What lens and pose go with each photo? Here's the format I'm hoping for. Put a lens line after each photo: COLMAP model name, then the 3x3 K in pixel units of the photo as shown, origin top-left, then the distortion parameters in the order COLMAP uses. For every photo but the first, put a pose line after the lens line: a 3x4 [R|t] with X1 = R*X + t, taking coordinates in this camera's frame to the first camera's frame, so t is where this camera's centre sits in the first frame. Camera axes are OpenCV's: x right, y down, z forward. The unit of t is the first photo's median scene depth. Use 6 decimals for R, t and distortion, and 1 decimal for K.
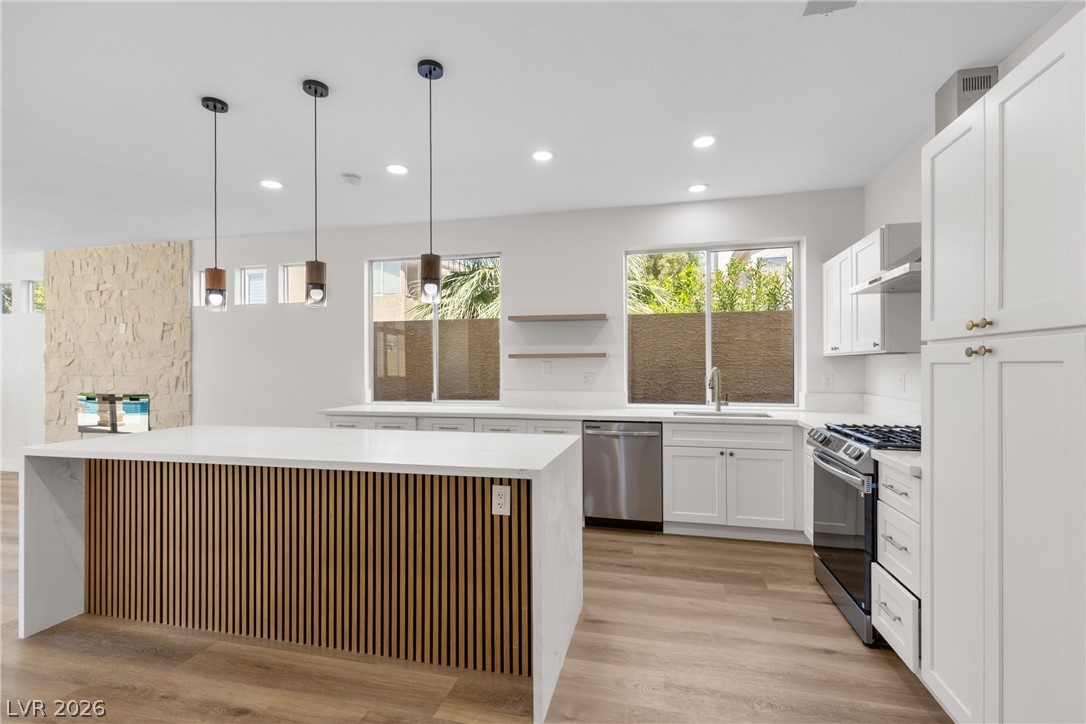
lens RADIAL K [[484.4, 0, 546.8], [0, 484.4, 361.8], [0, 0, 1]] dist [0.009820, -0.000811]
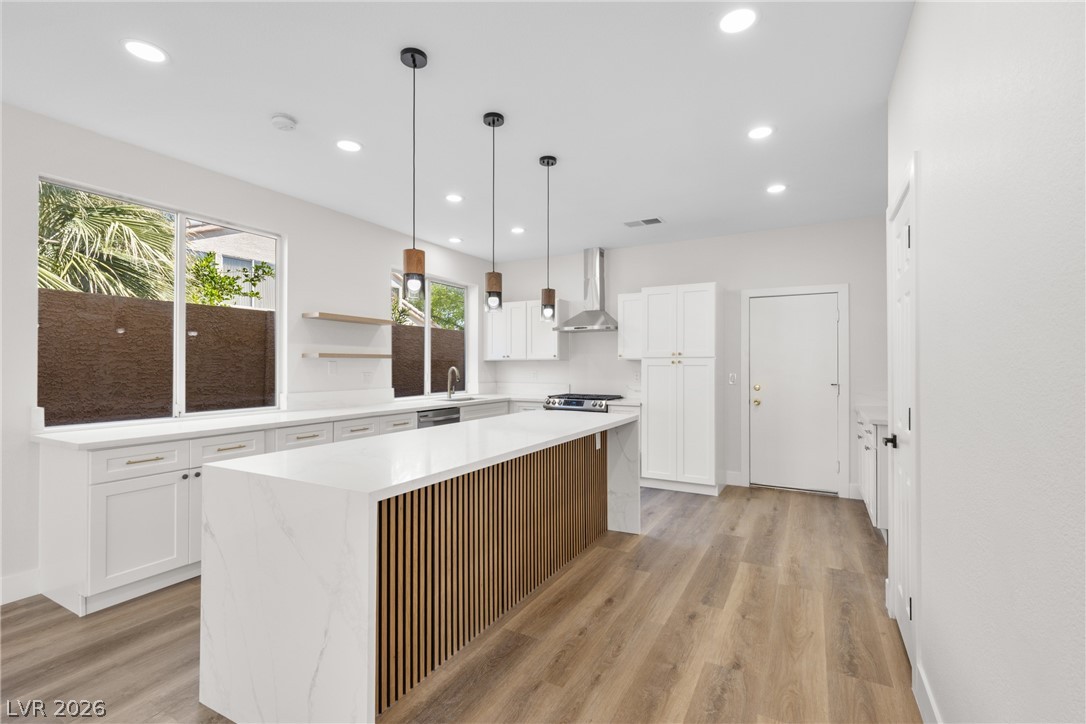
lens RADIAL K [[484.4, 0, 546.8], [0, 484.4, 361.8], [0, 0, 1]] dist [0.009820, -0.000811]
pose [[0.259736, 0.011141, 0.965615, -1.530896], [-0.009860, 0.999912, -0.008884, 0.009549], [-0.965629, -0.007213, 0.259823, 0.590611]]
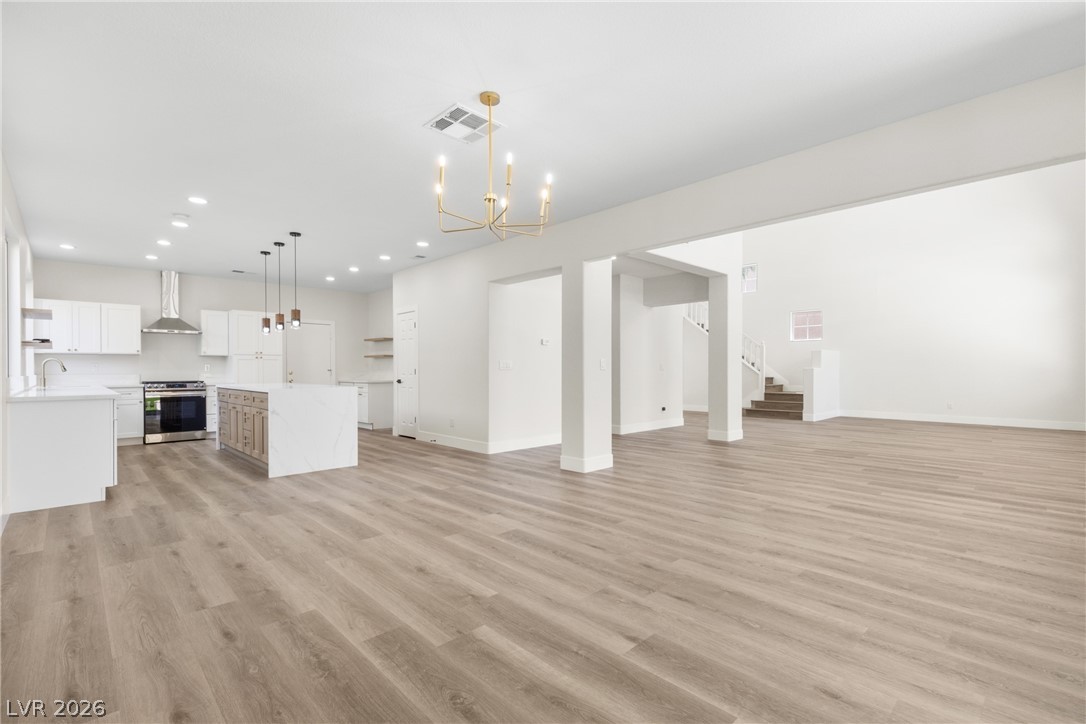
lens RADIAL K [[486.9, 0, 548.8], [0, 486.9, 374.3], [0, 0, 1]] dist [0.002556, 0.000013]
pose [[-0.852704, 0.002364, 0.522389, -2.973107], [0.002394, 0.999997, -0.000617, 0.111963], [-0.522389, 0.000725, -0.852707, 2.437466]]
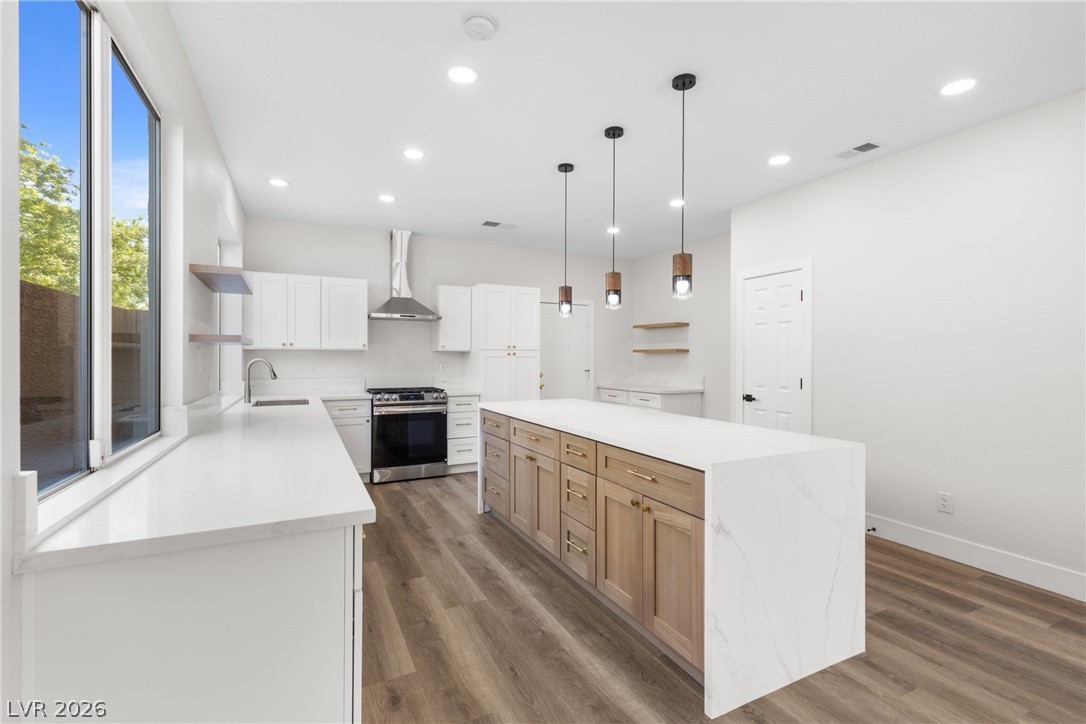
lens RADIAL K [[484.4, 0, 546.8], [0, 484.4, 361.8], [0, 0, 1]] dist [0.009820, -0.000811]
pose [[-0.655875, -0.003627, 0.754861, -1.294776], [-0.007621, 0.999969, -0.001817, 0.027874], [-0.754831, -0.006945, -0.655883, 1.958898]]
